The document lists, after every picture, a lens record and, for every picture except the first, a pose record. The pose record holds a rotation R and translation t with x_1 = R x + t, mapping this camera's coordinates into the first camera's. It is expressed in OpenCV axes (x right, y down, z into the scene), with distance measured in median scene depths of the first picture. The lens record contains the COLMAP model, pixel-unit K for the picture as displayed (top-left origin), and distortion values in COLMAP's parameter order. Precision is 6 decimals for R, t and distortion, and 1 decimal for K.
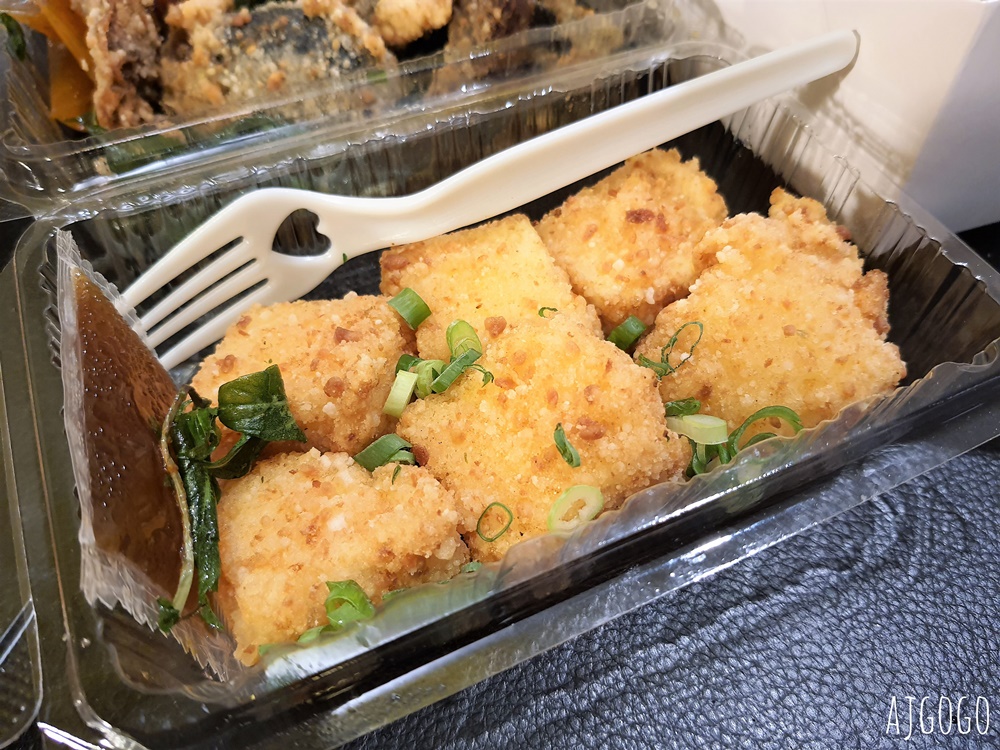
lens RADIAL K [[809.6, 0, 502.0], [0, 809.6, 374.8], [0, 0, 1]] dist [0.078534, -0.206028]
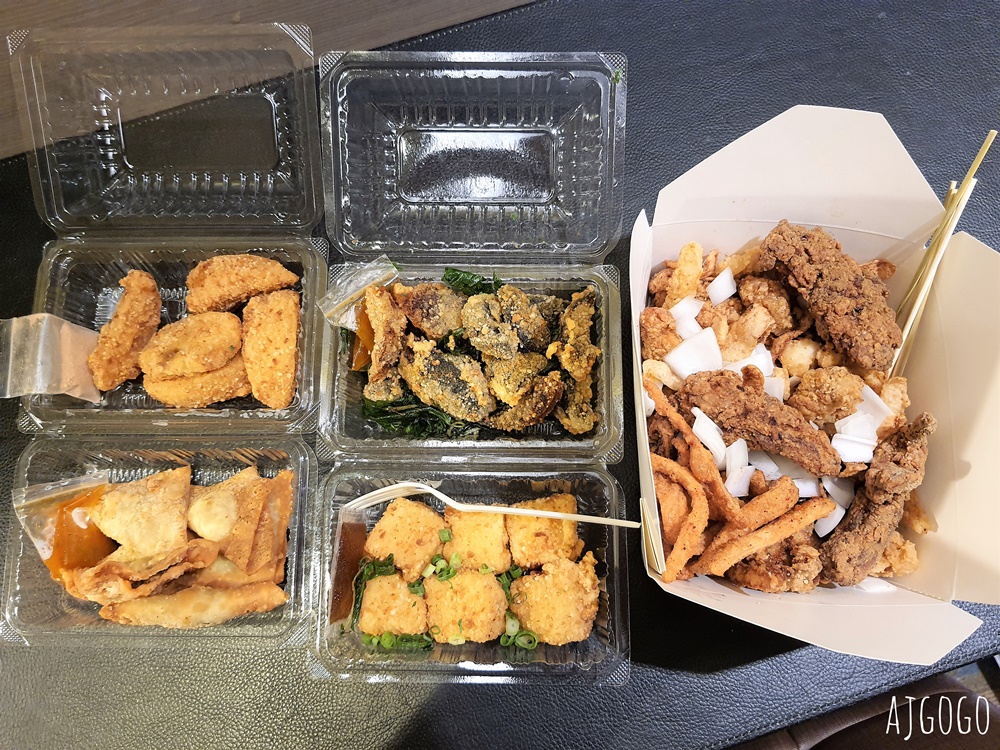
lens RADIAL K [[809.6, 0, 502.0], [0, 809.6, 374.8], [0, 0, 1]] dist [0.078534, -0.206028]
pose [[0.904186, 0.411868, -0.113189, 0.123954], [-0.318842, 0.827145, 0.462786, -1.558979], [0.284231, -0.382355, 0.879214, -0.991105]]
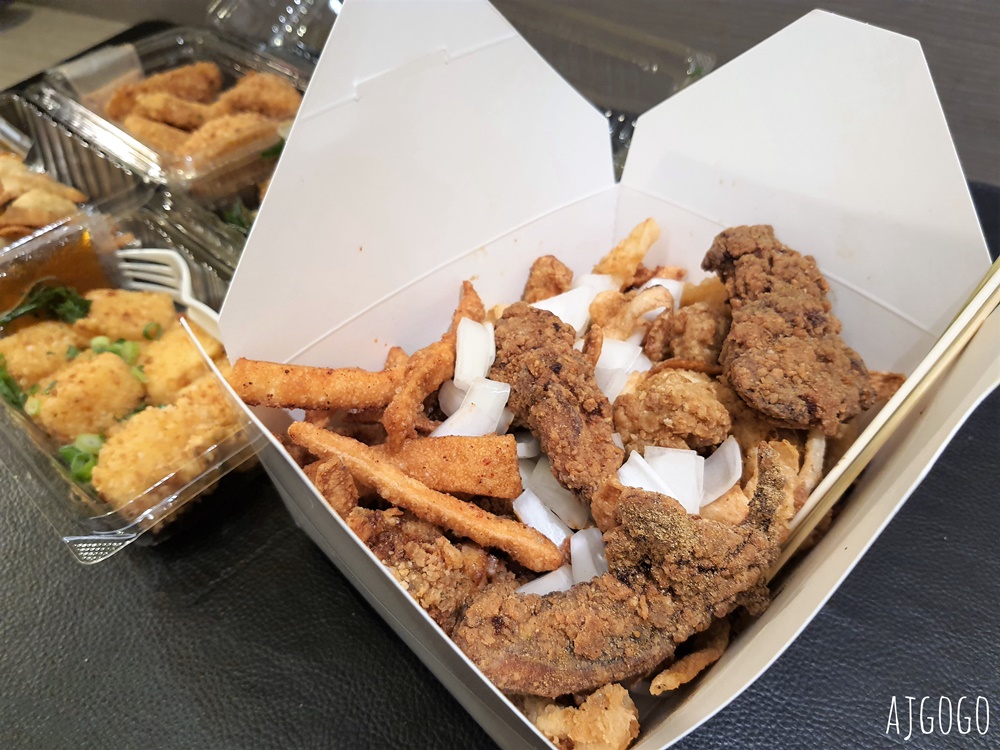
lens RADIAL K [[809.6, 0, 502.0], [0, 809.6, 374.8], [0, 0, 1]] dist [0.078534, -0.206028]
pose [[0.376626, 0.636745, -0.672836, 1.413821], [-0.713512, 0.662618, 0.227680, -0.931772], [0.590807, 0.394327, 0.703884, 0.061856]]
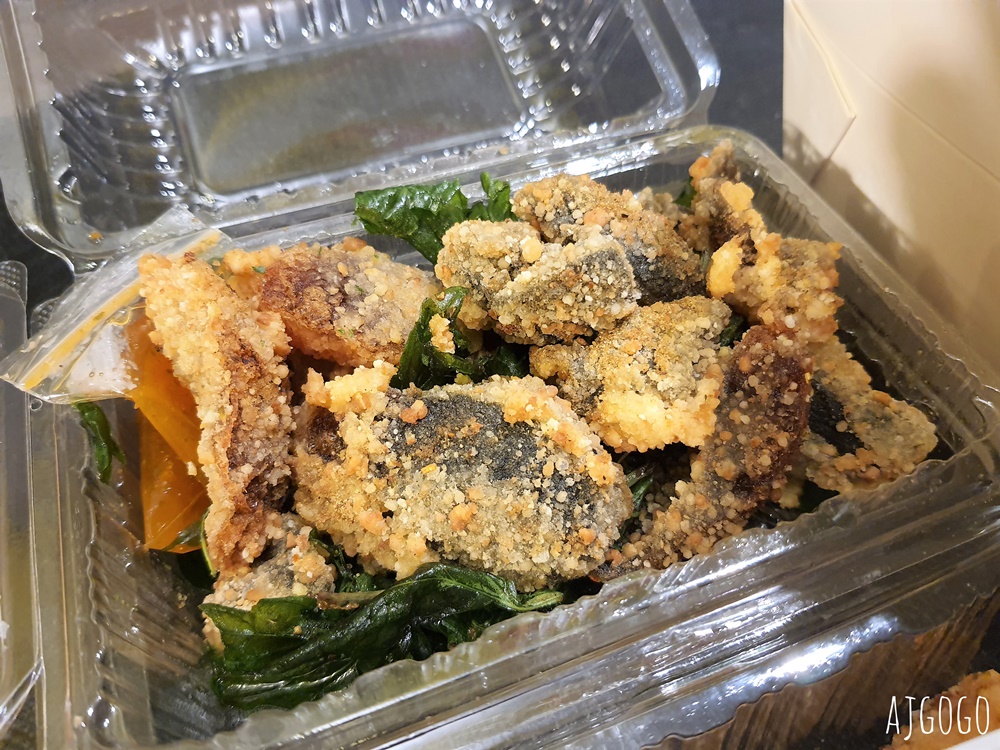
lens RADIAL K [[809.6, 0, 502.0], [0, 809.6, 374.8], [0, 0, 1]] dist [0.078534, -0.206028]
pose [[0.998413, 0.045272, -0.033499, -0.223889], [-0.045332, 0.998971, -0.001023, -0.484567], [0.033418, 0.002540, 0.999438, 0.288747]]
